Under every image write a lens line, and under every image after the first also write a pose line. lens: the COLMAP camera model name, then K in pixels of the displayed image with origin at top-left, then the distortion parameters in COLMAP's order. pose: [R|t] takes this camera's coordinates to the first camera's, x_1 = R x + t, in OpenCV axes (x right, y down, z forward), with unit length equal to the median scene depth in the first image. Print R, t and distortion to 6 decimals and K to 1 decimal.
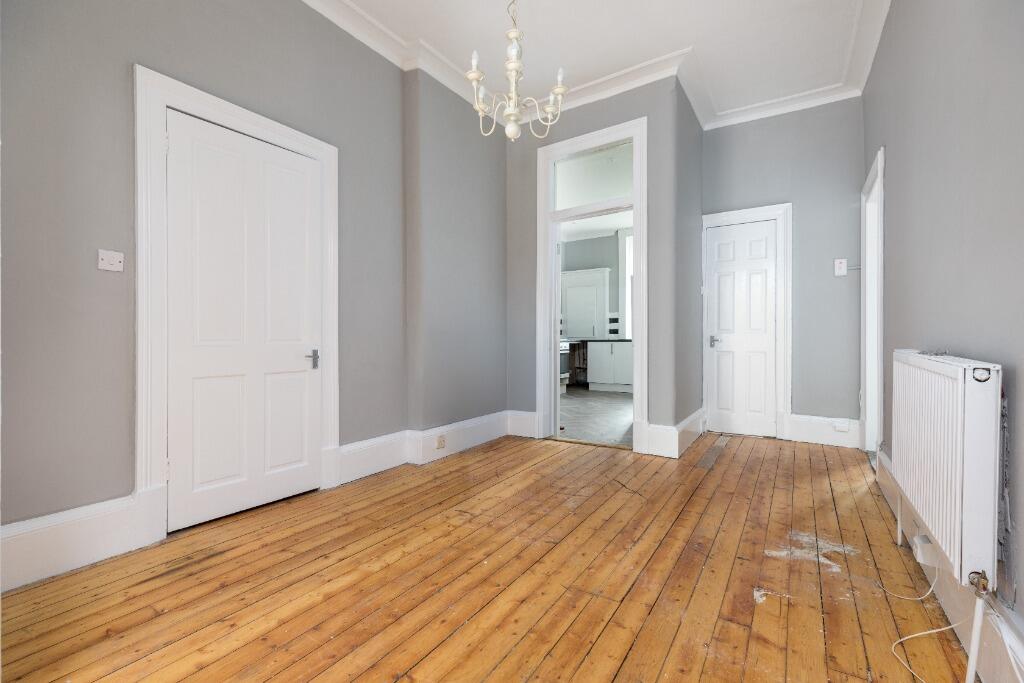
lens RADIAL K [[458.8, 0, 514.4], [0, 458.8, 340.3], [0, 0, 1]] dist [0.000656, -0.000046]
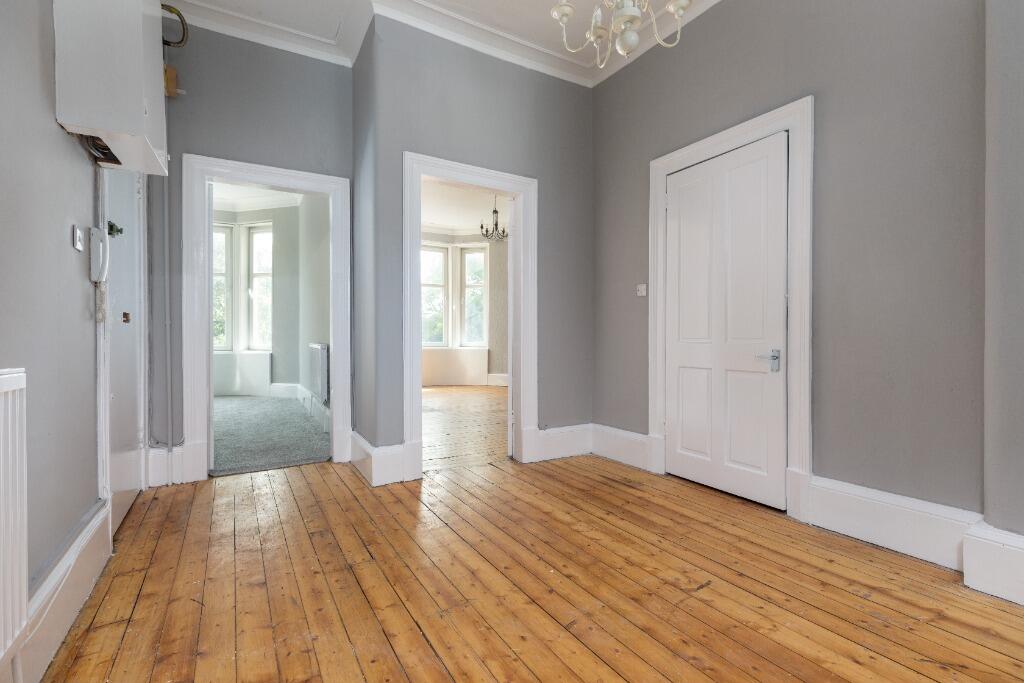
lens RADIAL K [[458.8, 0, 514.4], [0, 458.8, 340.3], [0, 0, 1]] dist [0.000656, -0.000046]
pose [[-0.446788, 0.006732, -0.894615, 0.791649], [-0.004250, 0.999944, 0.009647, -0.005984], [0.894630, 0.008112, -0.446734, 1.296682]]
